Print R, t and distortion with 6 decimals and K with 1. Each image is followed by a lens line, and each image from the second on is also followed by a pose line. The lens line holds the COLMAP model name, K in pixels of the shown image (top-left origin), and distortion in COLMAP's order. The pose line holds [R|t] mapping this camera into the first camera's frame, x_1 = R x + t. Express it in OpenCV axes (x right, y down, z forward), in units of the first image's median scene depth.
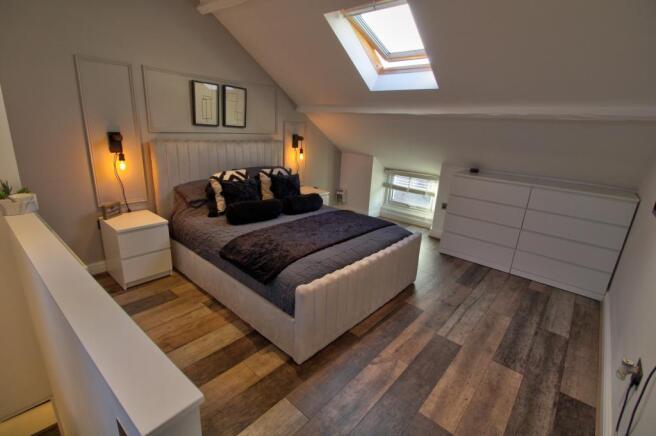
lens RADIAL K [[306.1, 0, 327.6], [0, 306.1, 218.5], [0, 0, 1]] dist [-0.014514, -0.007725]
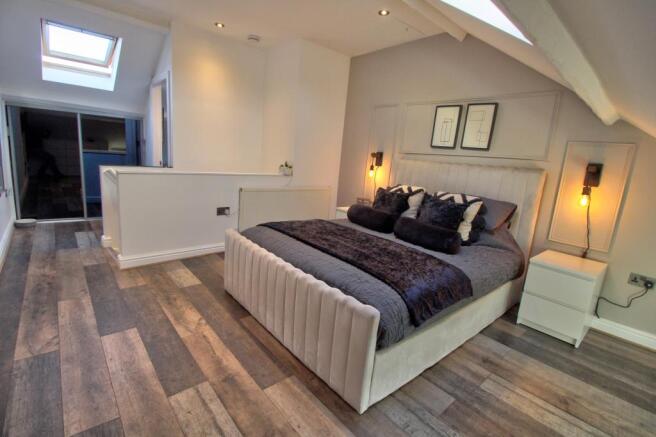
lens RADIAL K [[306.1, 0, 328.4], [0, 306.1, 215.4], [0, 0, 1]] dist [-0.014514, -0.007725]
pose [[-0.125088, 0.124499, -0.984303, 0.966575], [-0.372913, 0.913450, 0.162928, -0.179788], [0.919396, 0.387440, -0.067835, 1.170787]]
